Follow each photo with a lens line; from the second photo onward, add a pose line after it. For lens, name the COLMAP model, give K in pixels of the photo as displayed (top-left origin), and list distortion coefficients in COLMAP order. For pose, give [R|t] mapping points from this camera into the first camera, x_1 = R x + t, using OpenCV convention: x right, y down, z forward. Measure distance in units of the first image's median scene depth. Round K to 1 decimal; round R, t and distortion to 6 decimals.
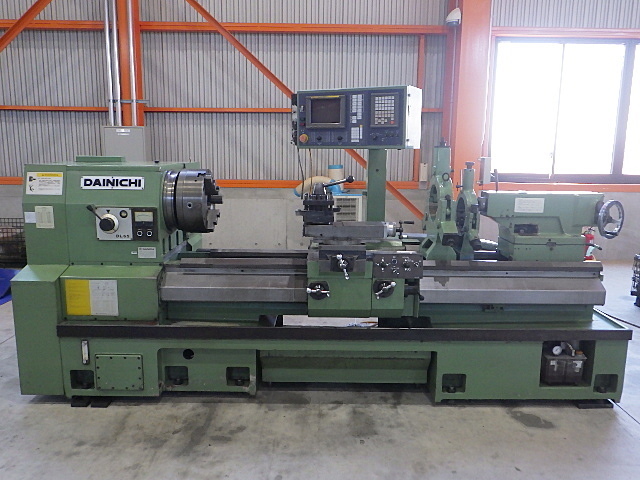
lens RADIAL K [[526.2, 0, 323.1], [0, 526.2, 243.7], [0, 0, 1]] dist [-0.003626, 0.004278]
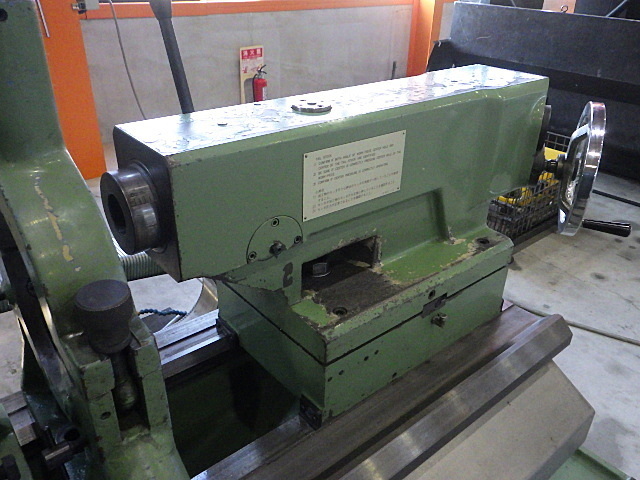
lens RADIAL K [[526.2, 0, 323.1], [0, 526.2, 243.7], [0, 0, 1]] dist [-0.003626, 0.004278]
pose [[0.772200, -0.299024, 0.560618, 0.265787], [0.099432, 0.928335, 0.358199, -0.131009], [-0.627552, -0.220858, 0.746593, 0.885076]]
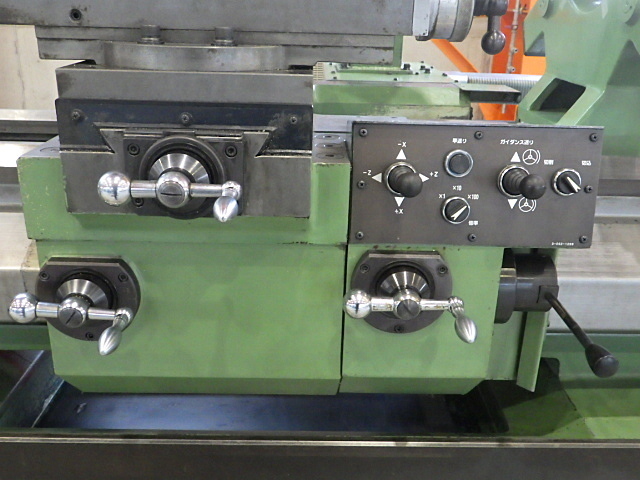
lens RADIAL K [[648.2, 0, 320.0], [0, 648.2, 240.0], [0, 0, 1]] dist [-0.005129, -0.010143]
pose [[0.999833, 0.012736, 0.013138, 0.074955], [-0.014870, 0.983964, 0.177748, 0.018316], [-0.010664, -0.177913, 0.983988, 0.709771]]
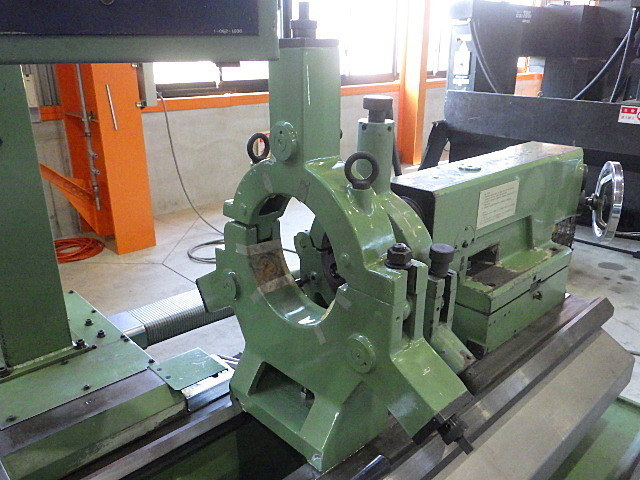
lens RADIAL K [[526.2, 0, 323.1], [0, 526.2, 243.7], [0, 0, 1]] dist [-0.003626, 0.004278]
pose [[0.728842, -0.250097, 0.637371, 0.053097], [0.128766, 0.964358, 0.231158, -0.156724], [-0.672465, -0.086406, 0.735068, 0.844317]]
